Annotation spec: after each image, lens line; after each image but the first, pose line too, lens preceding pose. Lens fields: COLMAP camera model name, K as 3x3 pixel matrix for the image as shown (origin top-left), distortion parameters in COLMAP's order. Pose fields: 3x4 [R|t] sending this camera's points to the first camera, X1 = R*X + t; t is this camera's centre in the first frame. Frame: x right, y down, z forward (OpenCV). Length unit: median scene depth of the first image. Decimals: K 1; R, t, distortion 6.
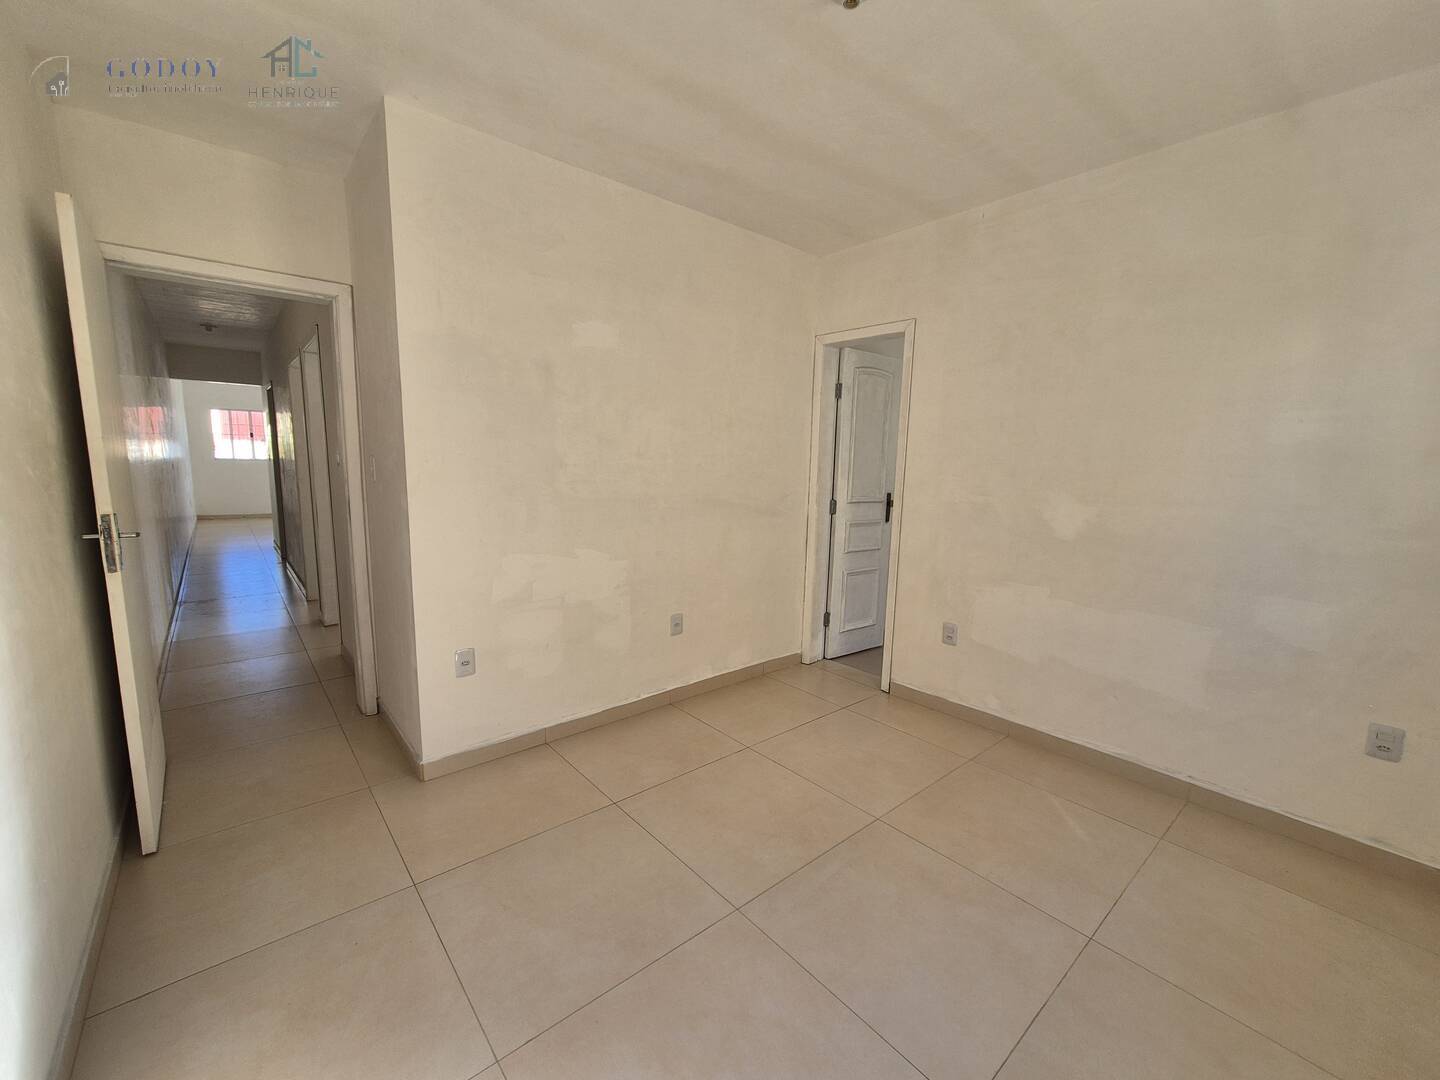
lens RADIAL K [[592.9, 0, 719.2], [0, 592.9, 536.3], [0, 0, 1]] dist [0.002777, 0.001658]
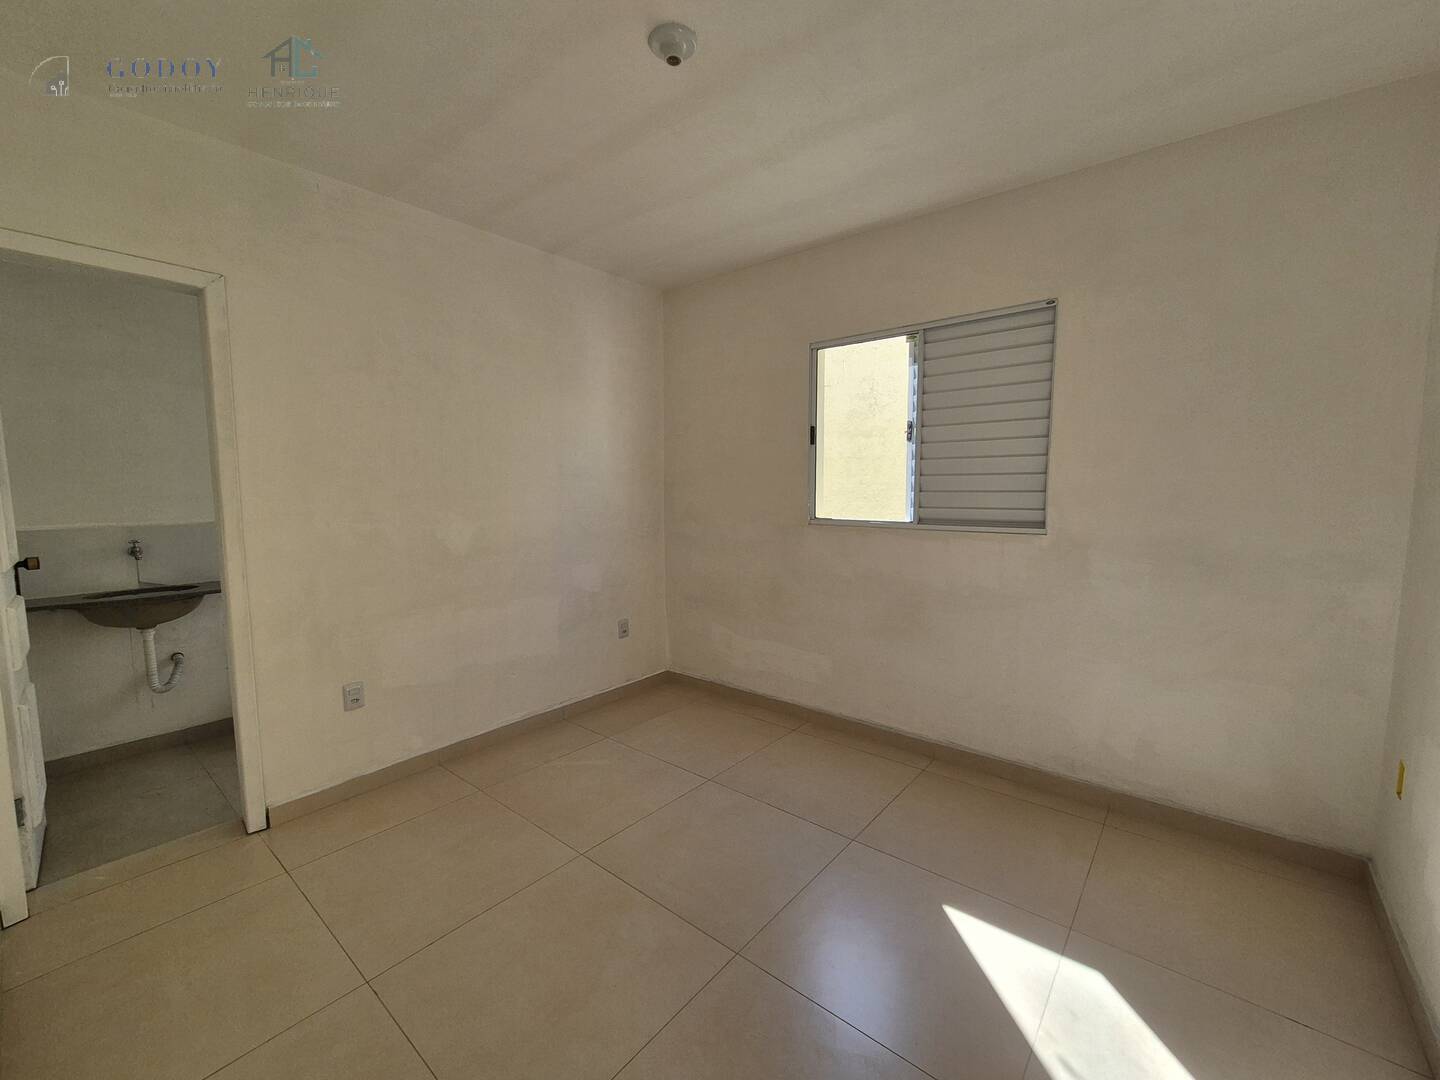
lens RADIAL K [[592.9, 0, 715.9], [0, 592.9, 551.7], [0, 0, 1]] dist [0.002777, 0.001658]
pose [[-0.159375, -0.121875, 0.979666, -0.484955], [0.143475, 0.978955, 0.145127, -0.079854], [-0.976737, 0.163688, -0.138535, 0.622116]]
